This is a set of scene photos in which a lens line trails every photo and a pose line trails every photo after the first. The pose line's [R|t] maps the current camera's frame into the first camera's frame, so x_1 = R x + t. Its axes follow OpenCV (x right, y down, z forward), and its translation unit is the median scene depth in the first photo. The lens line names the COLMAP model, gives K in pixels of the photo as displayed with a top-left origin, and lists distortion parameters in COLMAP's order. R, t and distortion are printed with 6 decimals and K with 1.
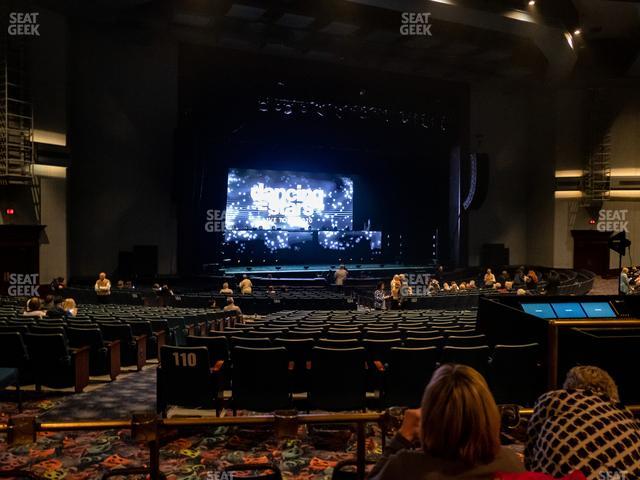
lens RADIAL K [[491.6, 0, 322.5], [0, 491.6, 242.7], [0, 0, 1]] dist [-0.029477, 0.033990]
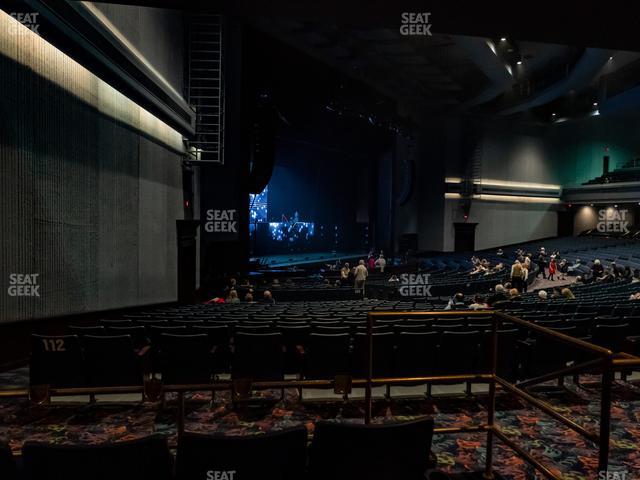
lens RADIAL K [[491.6, 0, 320.5], [0, 491.6, 239.9], [0, 0, 1]] dist [-0.029477, 0.033990]
pose [[0.812535, -0.018094, 0.582632, -0.567704], [0.005890, 0.999722, 0.022834, -0.011373], [-0.582883, -0.015122, 0.812416, 0.120946]]
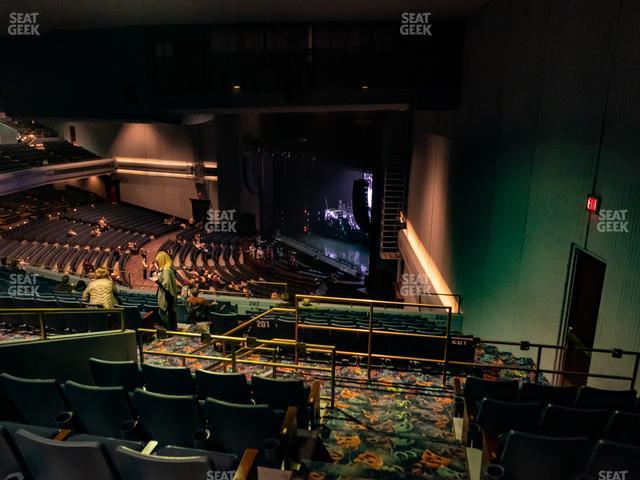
lens RADIAL K [[491.6, 0, 321.7], [0, 491.6, 235.2], [0, 0, 1]] dist [-0.029477, 0.033990]
pose [[0.171429, 0.225330, -0.959082, 1.260099], [-0.041997, 0.974280, 0.221394, -0.281100], [0.984301, 0.002325, 0.176483, 0.715046]]
